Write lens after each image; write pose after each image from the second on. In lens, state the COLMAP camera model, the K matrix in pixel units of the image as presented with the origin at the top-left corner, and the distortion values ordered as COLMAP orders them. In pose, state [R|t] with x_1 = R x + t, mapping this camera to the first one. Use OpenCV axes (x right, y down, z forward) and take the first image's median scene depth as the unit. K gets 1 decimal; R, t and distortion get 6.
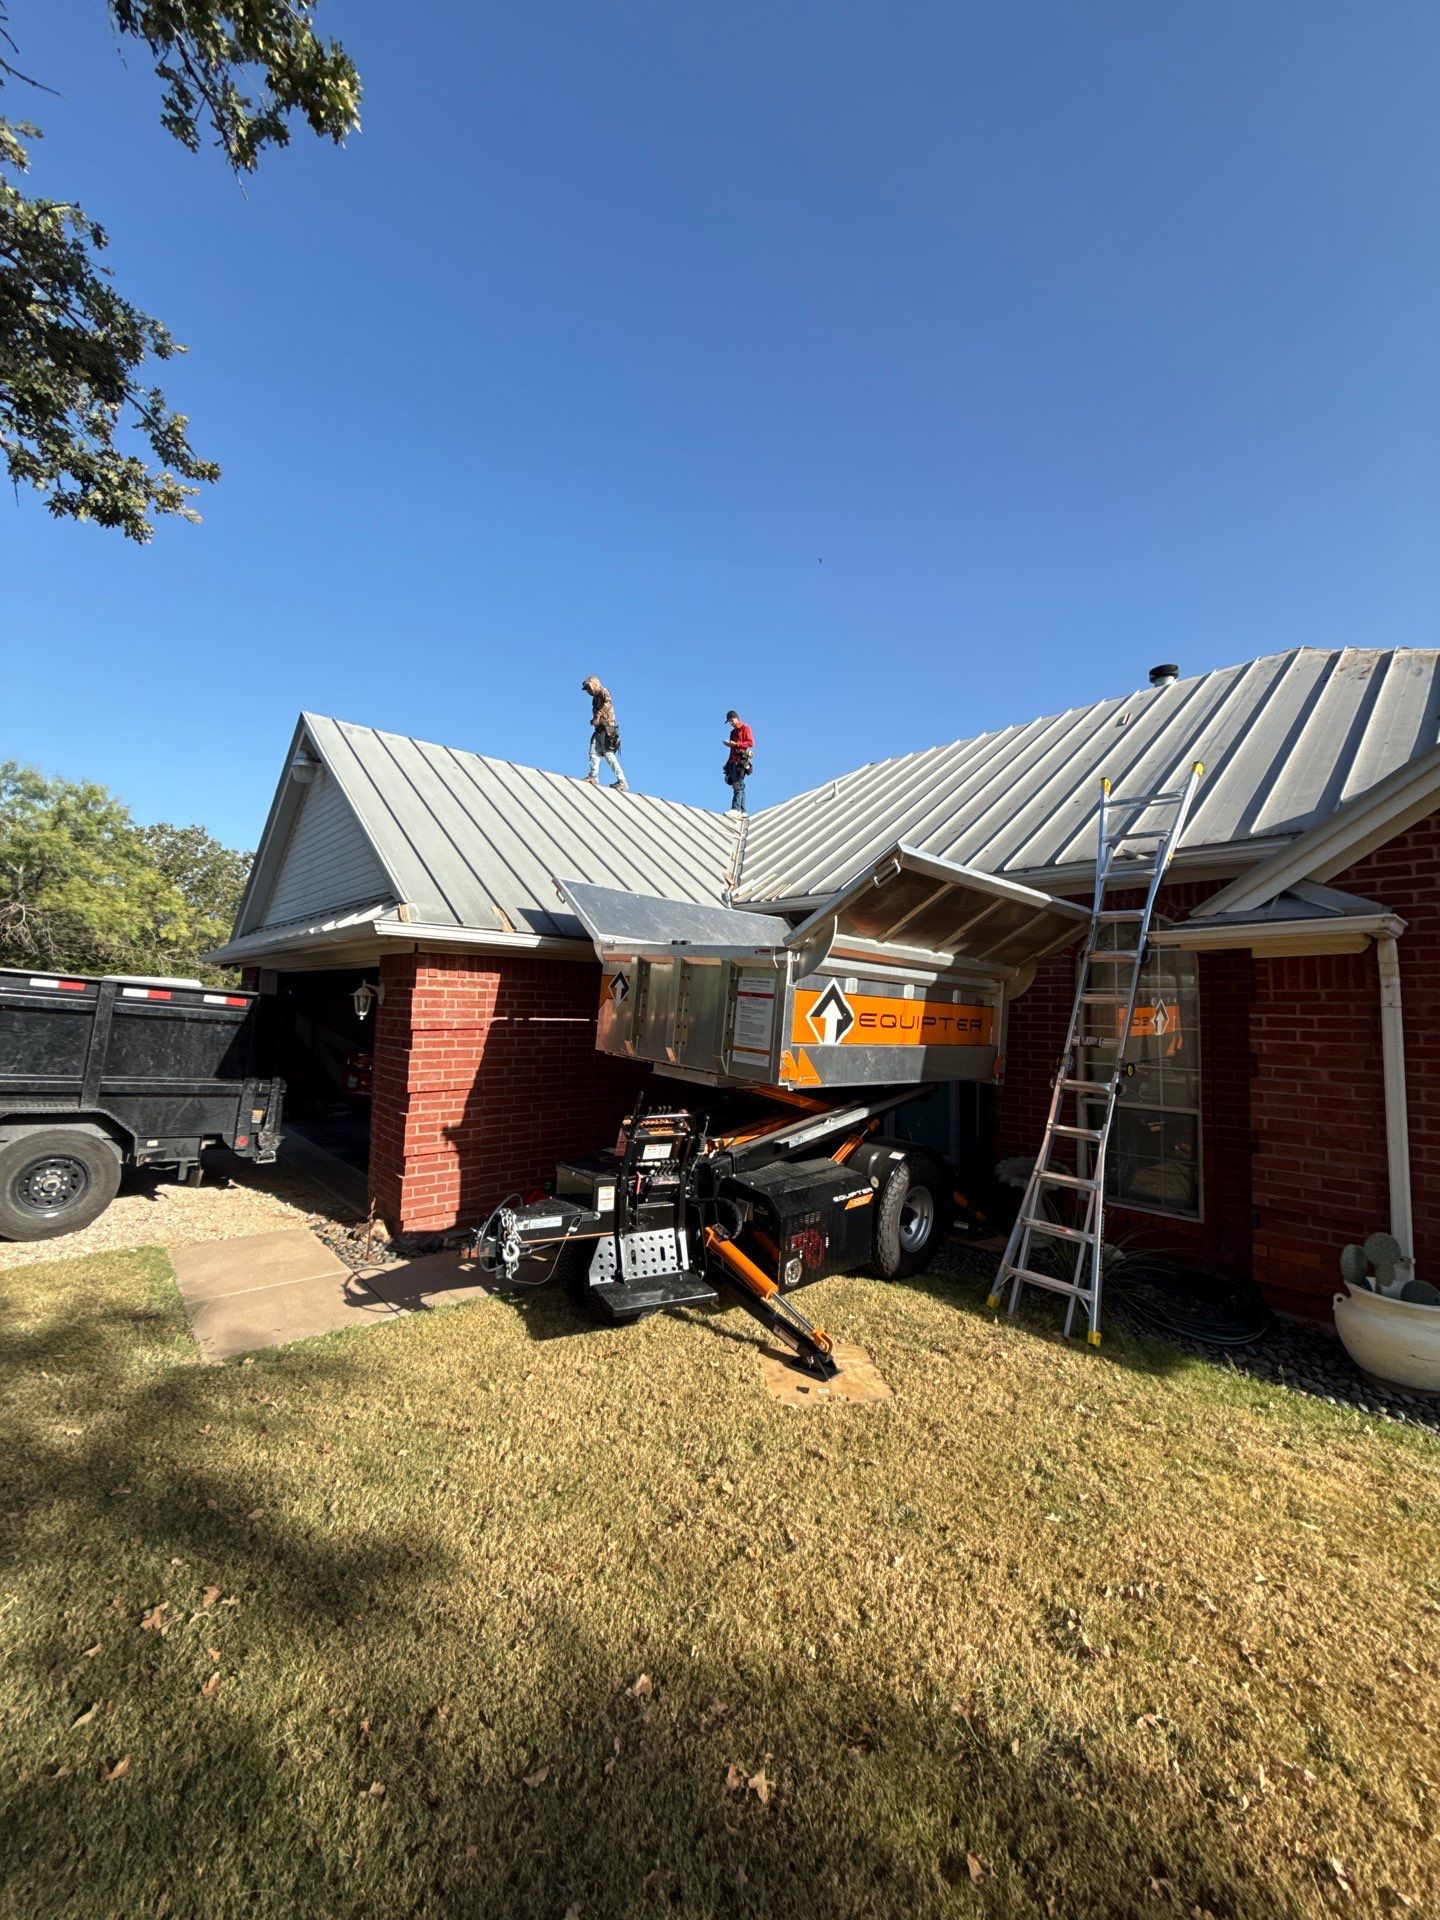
lens RADIAL K [[765.6, 0, 724.2], [0, 765.6, 959.6], [0, 0, 1]] dist [0.001117, 0.000043]
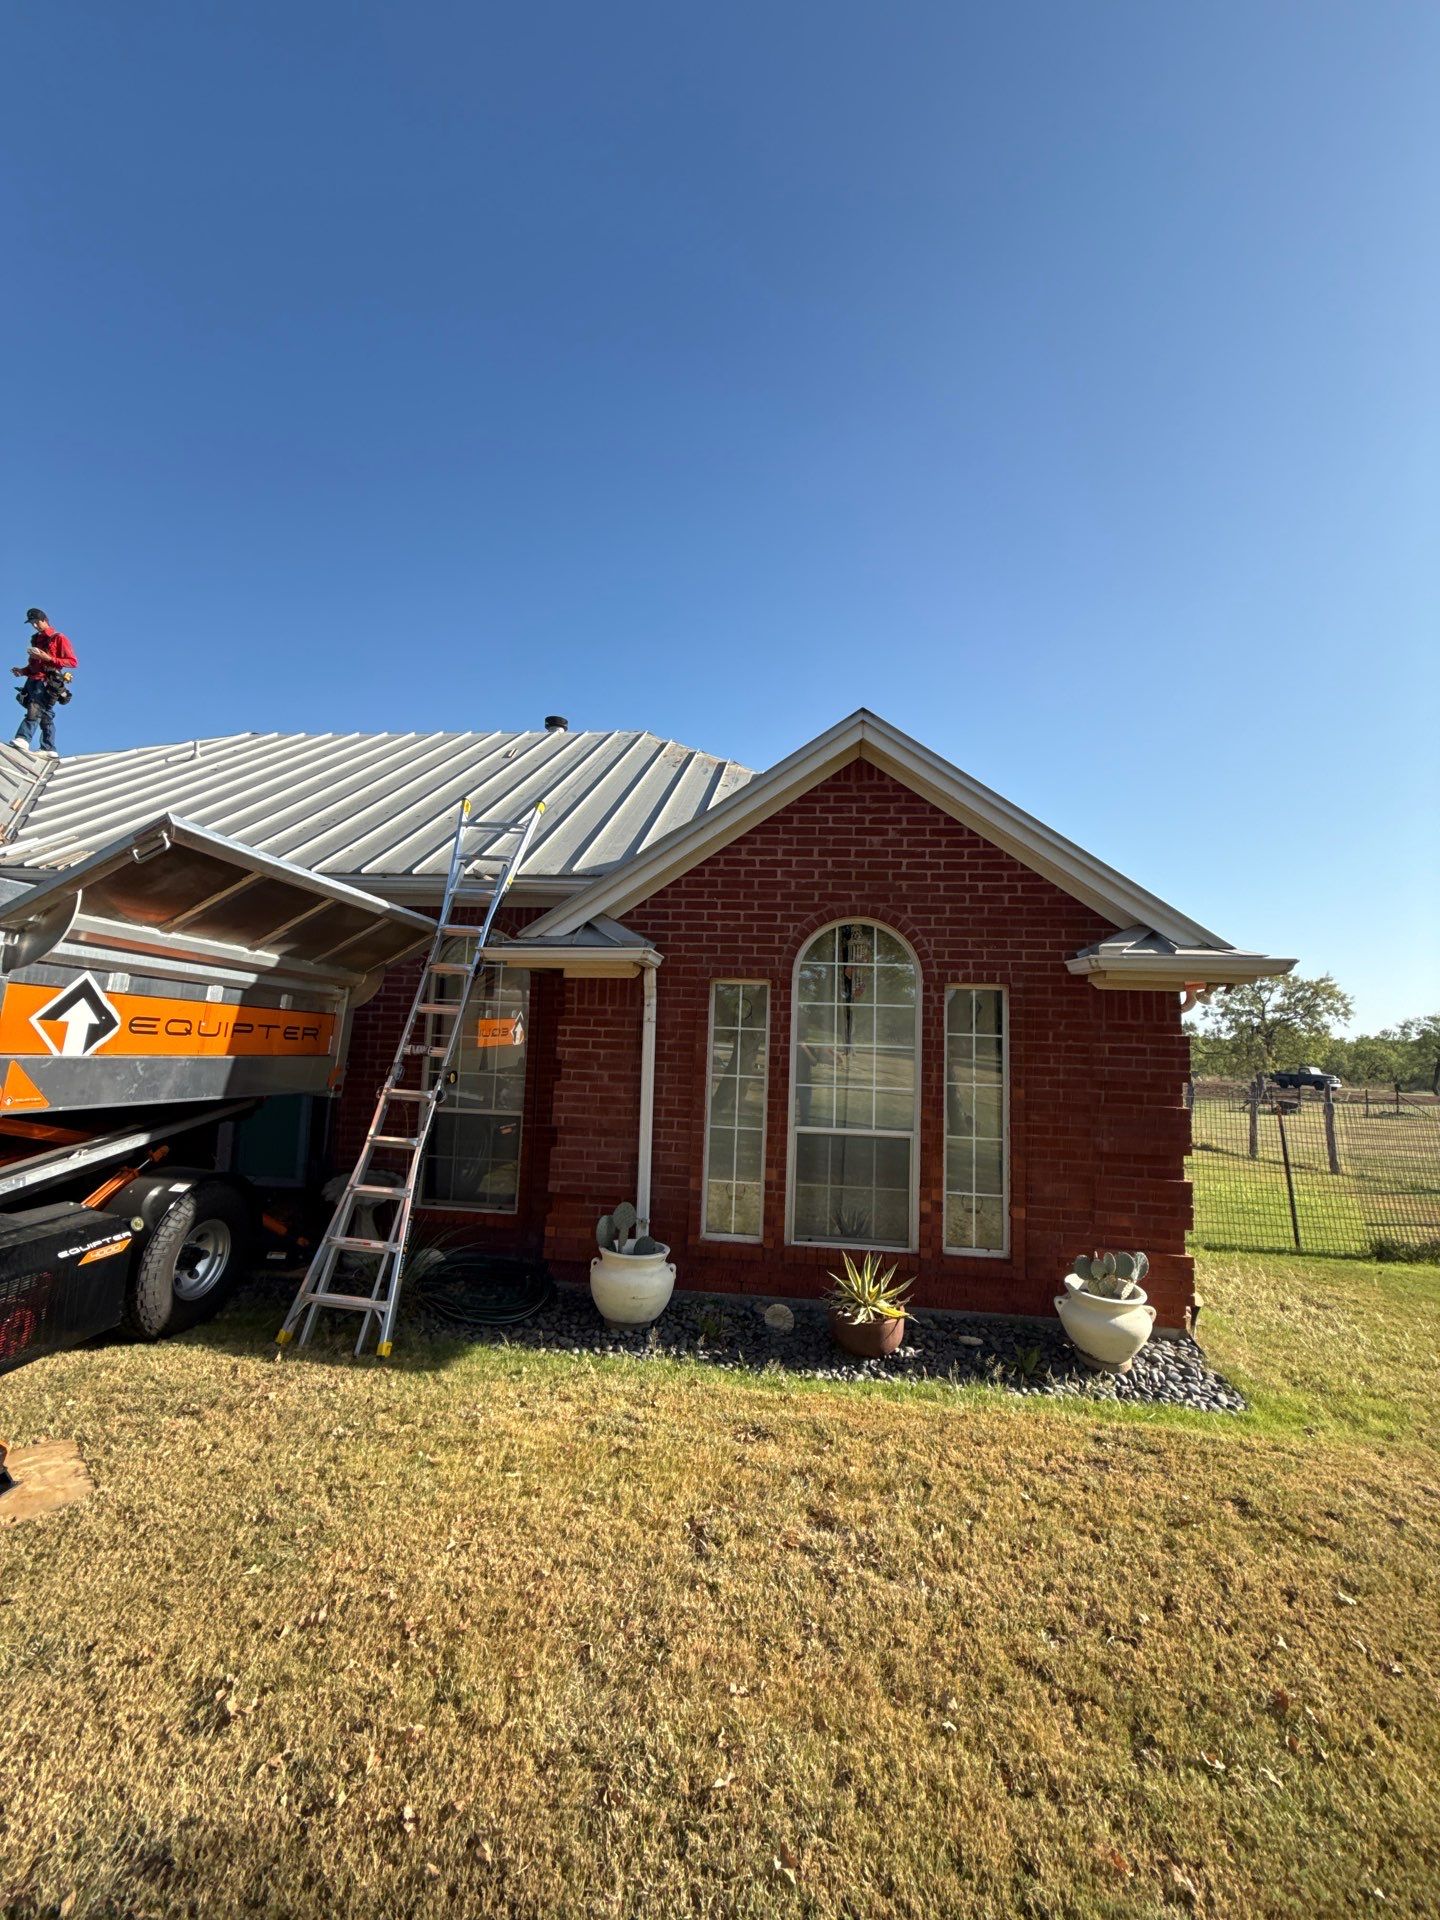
lens RADIAL K [[765.6, 0, 724.2], [0, 765.6, 959.6], [0, 0, 1]] dist [0.001117, 0.000043]
pose [[0.743897, 0.073854, 0.664201, 0.102748], [-0.064127, 0.997177, -0.039058, 0.000791], [-0.665211, -0.013538, 0.746533, -0.025795]]
